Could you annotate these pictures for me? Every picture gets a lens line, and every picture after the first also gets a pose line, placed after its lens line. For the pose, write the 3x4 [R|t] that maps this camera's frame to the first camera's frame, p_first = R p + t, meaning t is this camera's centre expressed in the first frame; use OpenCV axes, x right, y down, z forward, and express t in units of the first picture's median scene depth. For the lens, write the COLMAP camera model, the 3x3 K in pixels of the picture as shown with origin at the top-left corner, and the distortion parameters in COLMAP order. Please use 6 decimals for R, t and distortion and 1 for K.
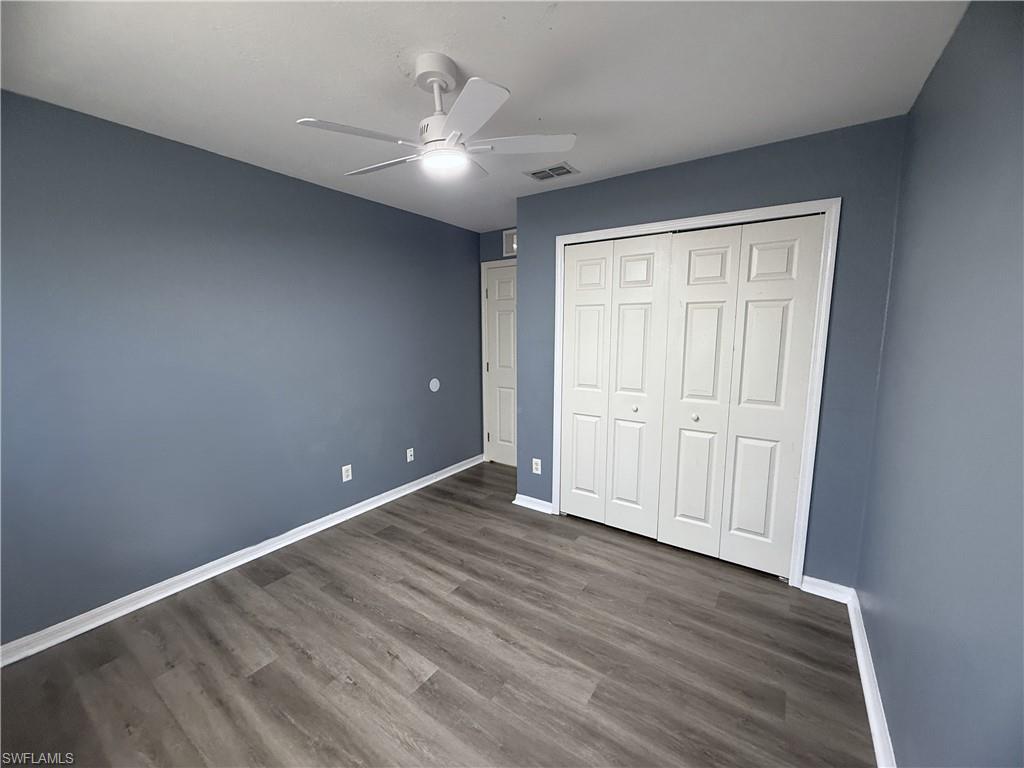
lens RADIAL K [[407.1, 0, 514.7], [0, 407.1, 384.3], [0, 0, 1]] dist [0.001042, -0.000210]
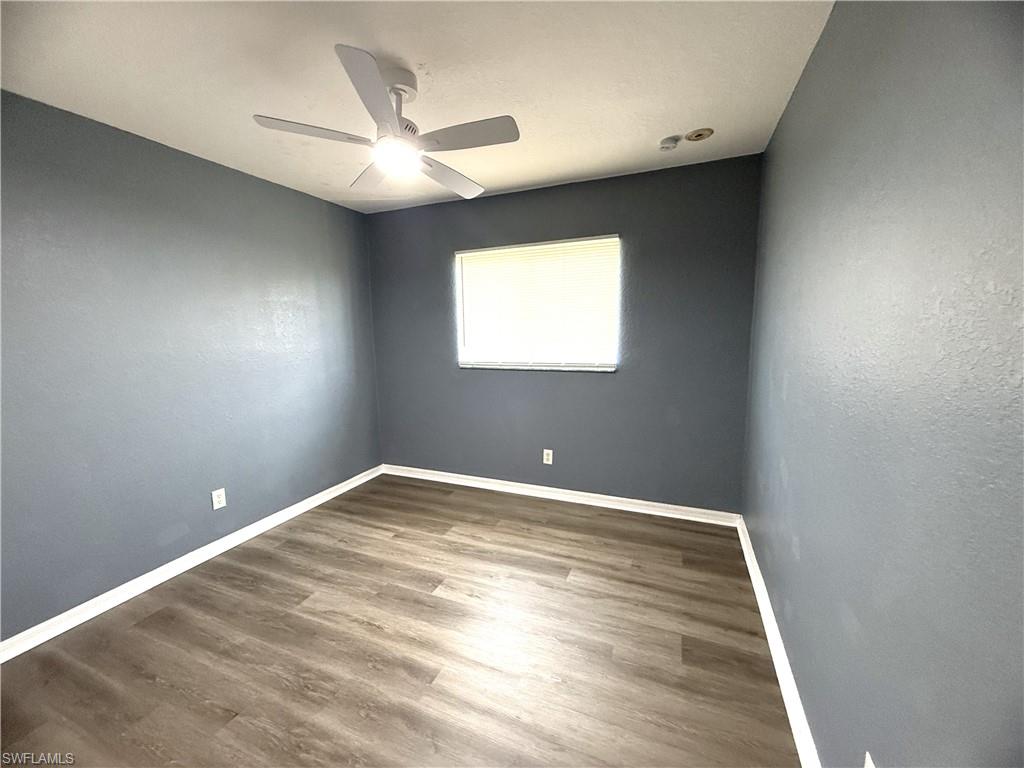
lens RADIAL K [[407.1, 0, 510.0], [0, 407.1, 387.0], [0, 0, 1]] dist [0.001042, -0.000210]
pose [[-0.979124, 0.048532, -0.197386, -0.195487], [-0.007319, 0.962030, 0.272845, -0.225703], [0.203133, 0.268594, -0.941591, 1.928151]]
